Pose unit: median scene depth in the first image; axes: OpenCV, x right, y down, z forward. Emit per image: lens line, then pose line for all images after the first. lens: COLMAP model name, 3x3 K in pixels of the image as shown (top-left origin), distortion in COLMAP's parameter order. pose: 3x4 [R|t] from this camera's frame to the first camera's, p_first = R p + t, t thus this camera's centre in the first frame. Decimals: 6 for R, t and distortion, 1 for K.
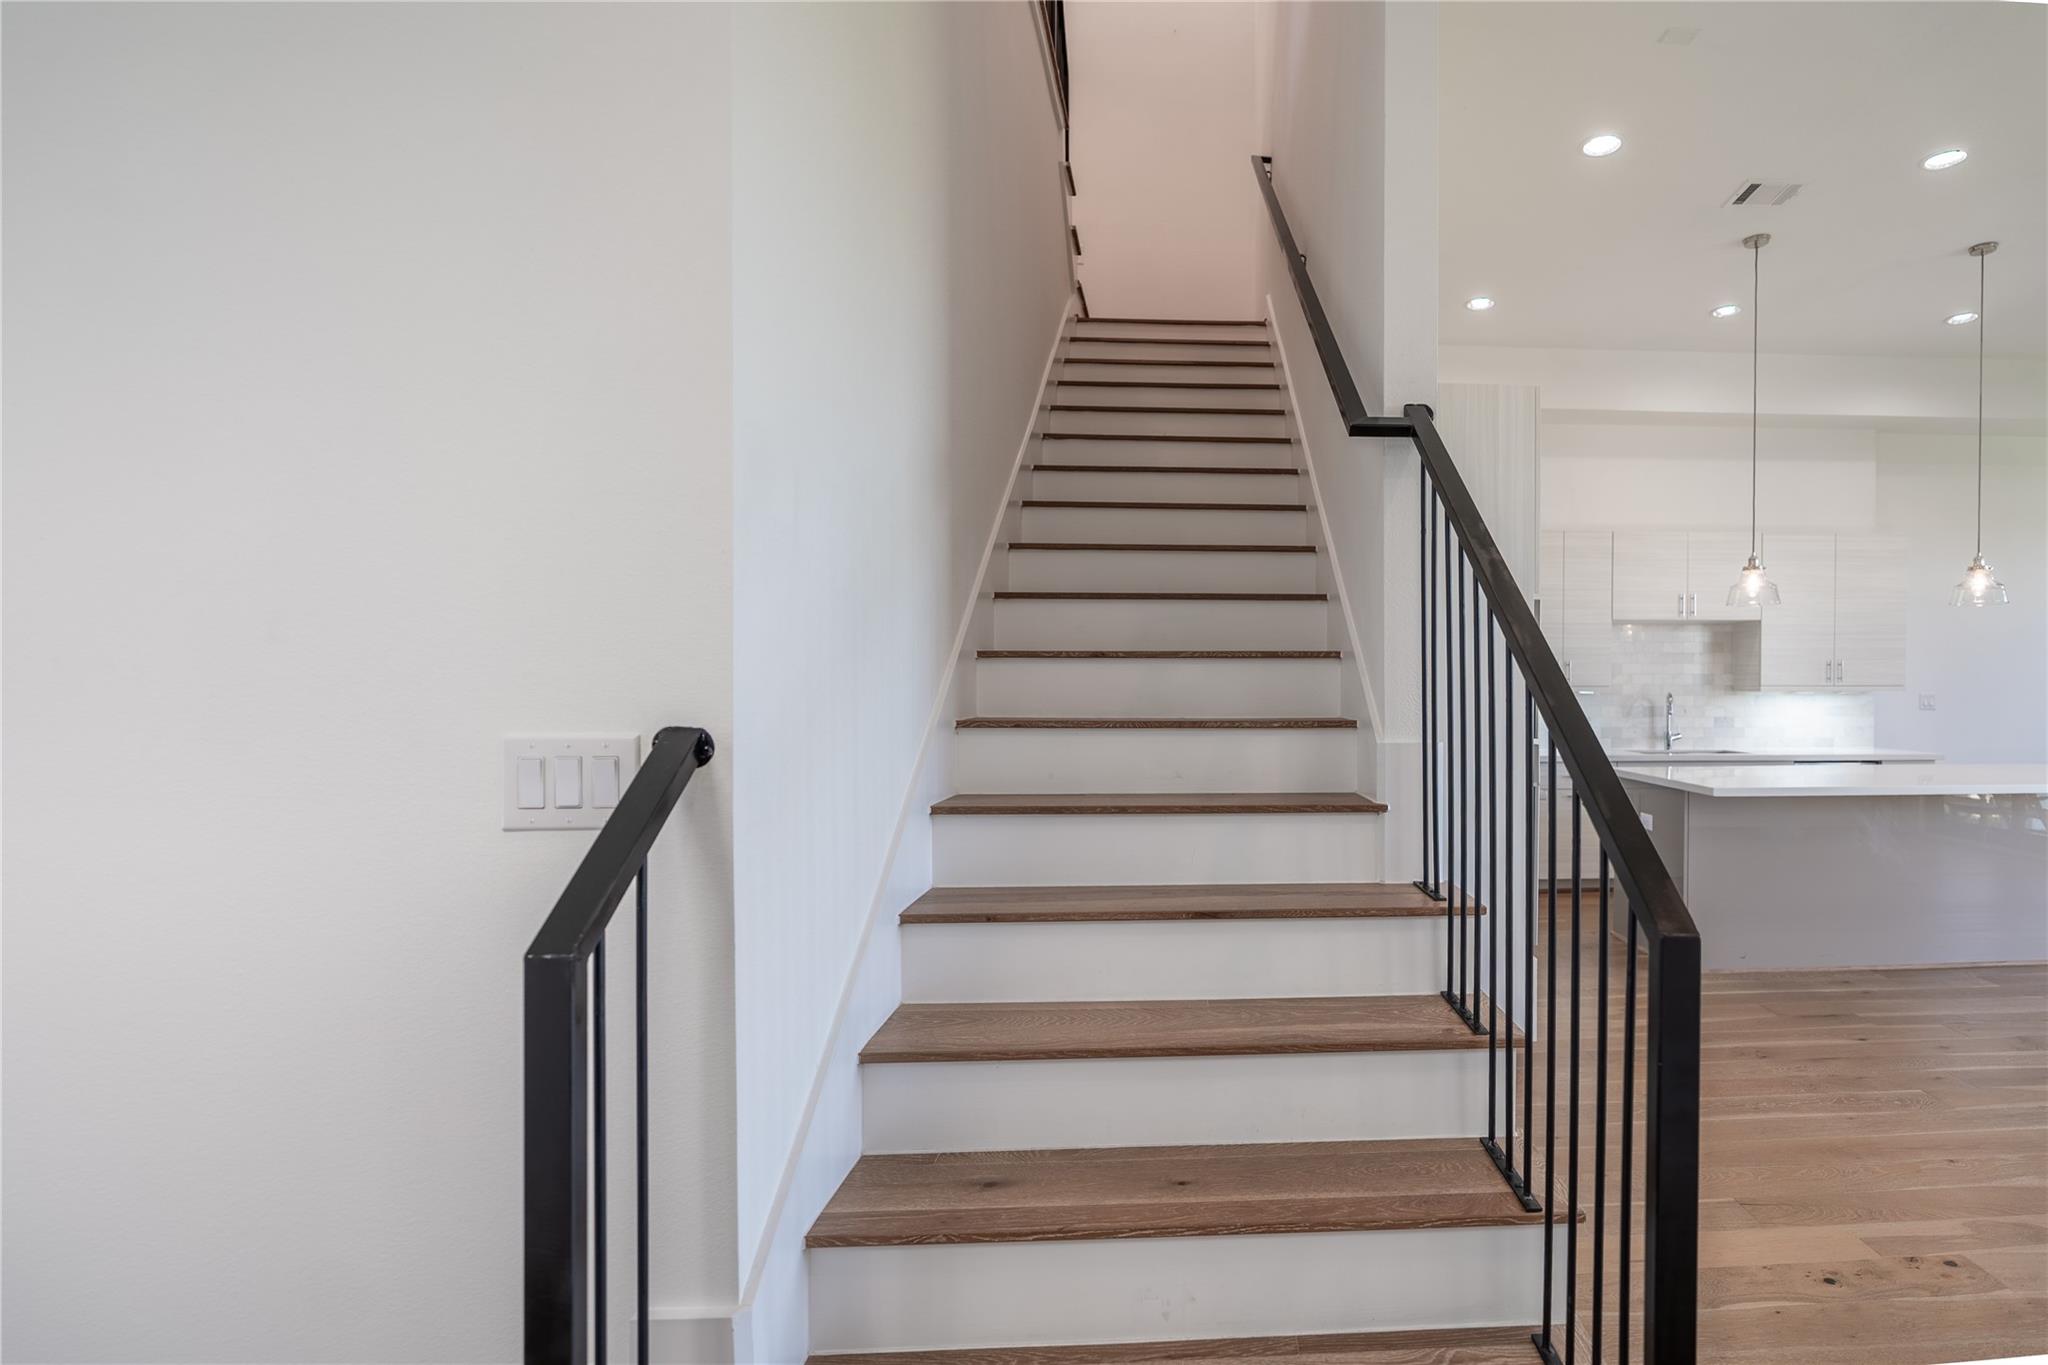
lens RADIAL K [[1028.9, 0, 1034.3], [0, 1028.9, 690.6], [0, 0, 1]] dist [0.000303, 0.000168]
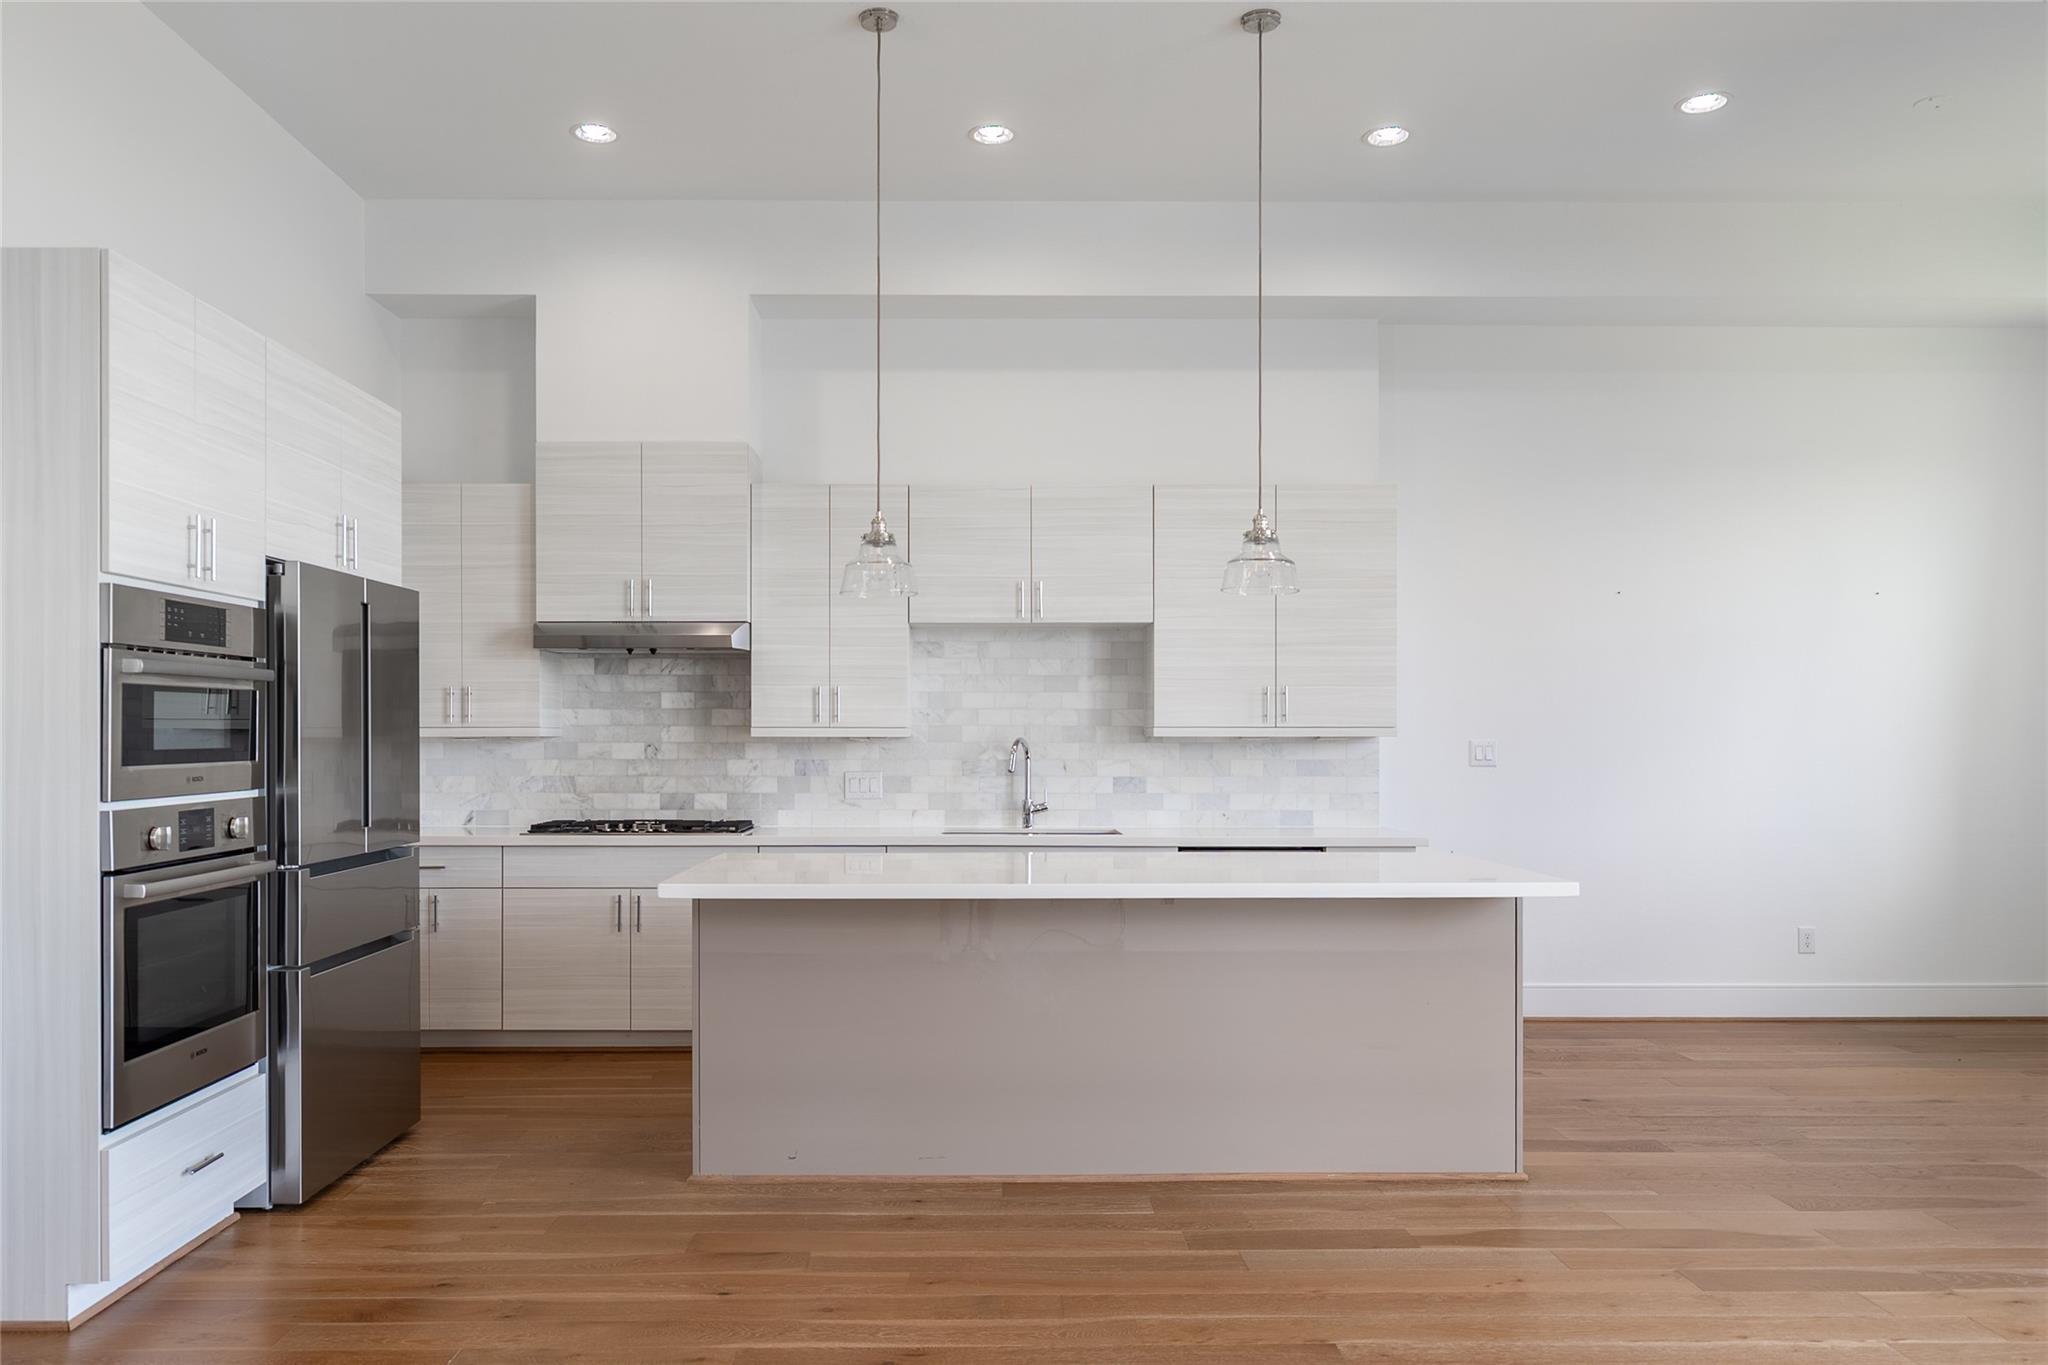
lens RADIAL K [[1515.8, 0, 963.8], [0, 1515.8, 744.8], [0, 0, 1]] dist [-0.012099, 0.004693]
pose [[0.997234, -0.000372, -0.074331, 0.665919], [0.000471, 0.999999, 0.001310, 0.004942], [0.074331, -0.001342, 0.997233, 0.067620]]
